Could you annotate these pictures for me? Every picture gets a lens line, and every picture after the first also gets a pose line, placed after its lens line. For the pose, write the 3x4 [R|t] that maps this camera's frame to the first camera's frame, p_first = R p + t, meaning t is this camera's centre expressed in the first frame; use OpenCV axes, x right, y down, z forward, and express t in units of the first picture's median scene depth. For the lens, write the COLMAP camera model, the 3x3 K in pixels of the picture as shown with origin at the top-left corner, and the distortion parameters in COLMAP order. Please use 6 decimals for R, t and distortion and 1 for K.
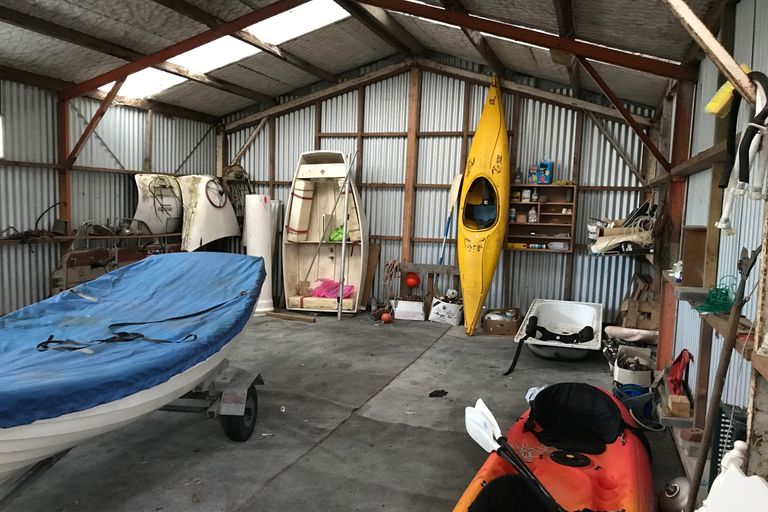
lens RADIAL K [[624.1, 0, 376.6], [0, 624.1, 271.7], [0, 0, 1]] dist [0.018354, 0.008413]
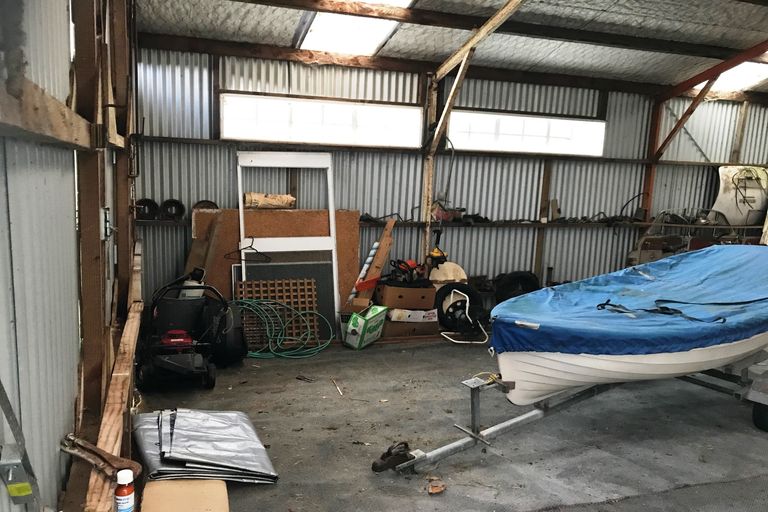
lens RADIAL K [[610.9, 0, 382.5], [0, 610.9, 259.4], [0, 0, 1]] dist [0.039200, 0.010604]
pose [[0.631346, 0.108233, -0.767911, 0.077744], [-0.106486, 0.992933, 0.052401, 0.002174], [0.768155, 0.048688, 0.638410, -0.084142]]
